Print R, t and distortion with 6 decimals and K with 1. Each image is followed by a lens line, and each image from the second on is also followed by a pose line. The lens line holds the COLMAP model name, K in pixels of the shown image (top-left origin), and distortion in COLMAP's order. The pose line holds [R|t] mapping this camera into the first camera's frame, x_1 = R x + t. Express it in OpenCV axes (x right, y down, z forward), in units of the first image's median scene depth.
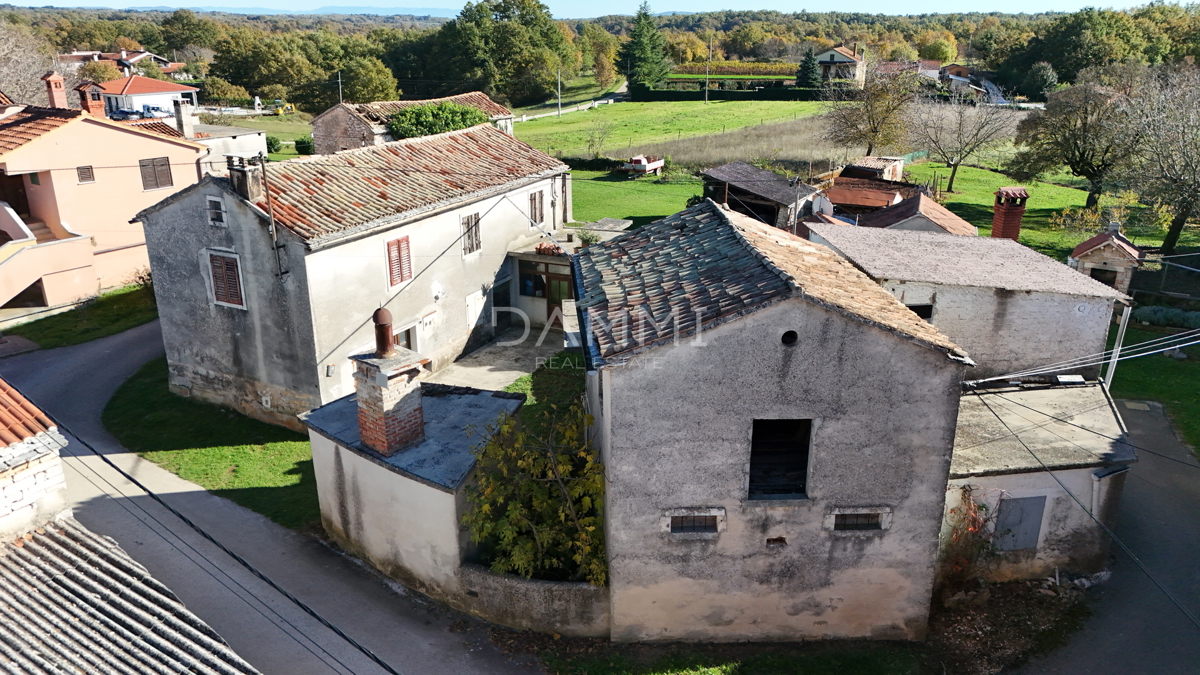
lens RADIAL K [[884.1, 0, 600.0], [0, 884.1, 337.5], [0, 0, 1]] dist [0.060422, -0.048356]
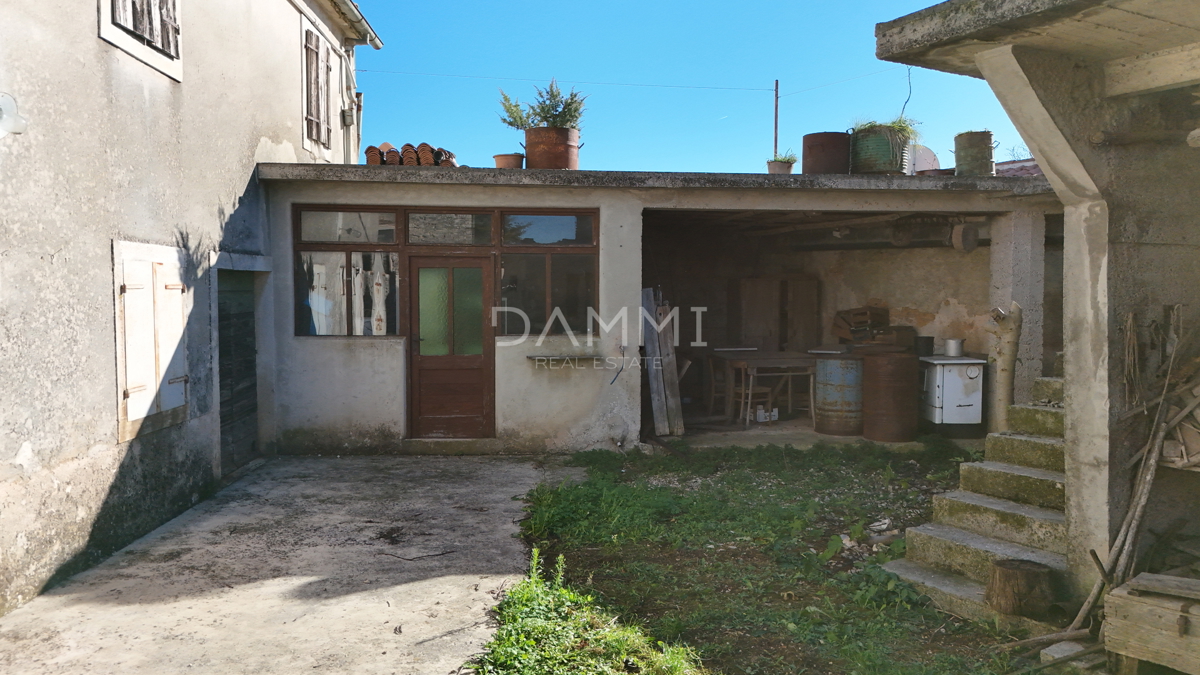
lens RADIAL K [[884.1, 0, 600.0], [0, 884.1, 337.5], [0, 0, 1]] dist [0.060422, -0.048356]
pose [[0.885780, -0.026040, 0.463374, -0.220418], [0.155952, 0.957069, -0.244332, 0.058633], [-0.437118, 0.288688, 0.851814, 1.173051]]
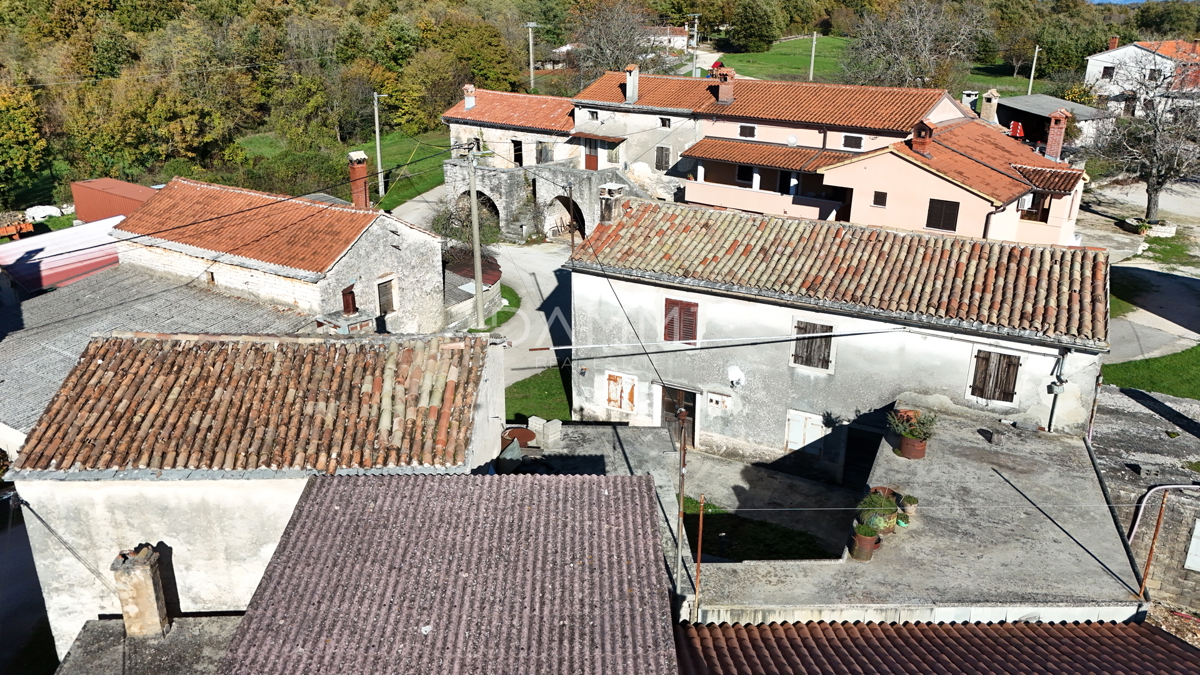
lens RADIAL K [[884.1, 0, 600.0], [0, 884.1, 337.5], [0, 0, 1]] dist [0.060422, -0.048356]
pose [[-0.058190, 0.343217, -0.937452, 0.934877], [-0.342070, 0.875341, 0.341710, -0.493932], [0.937871, 0.340559, 0.066468, 1.112220]]
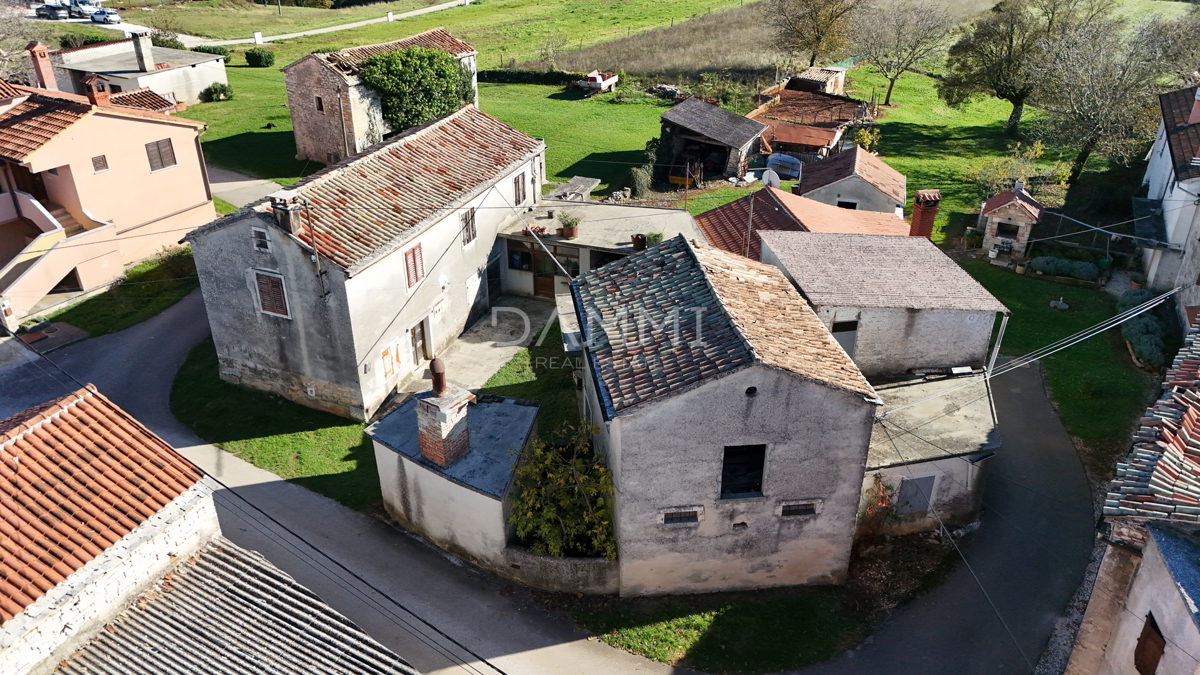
lens RADIAL K [[884.1, 0, 600.0], [0, 884.1, 337.5], [0, 0, 1]] dist [0.060422, -0.048356]
pose [[0.997719, -0.032428, 0.059198, -0.071121], [0.022933, 0.987719, 0.154548, -0.217805], [-0.063483, -0.152838, 0.986210, -0.234183]]
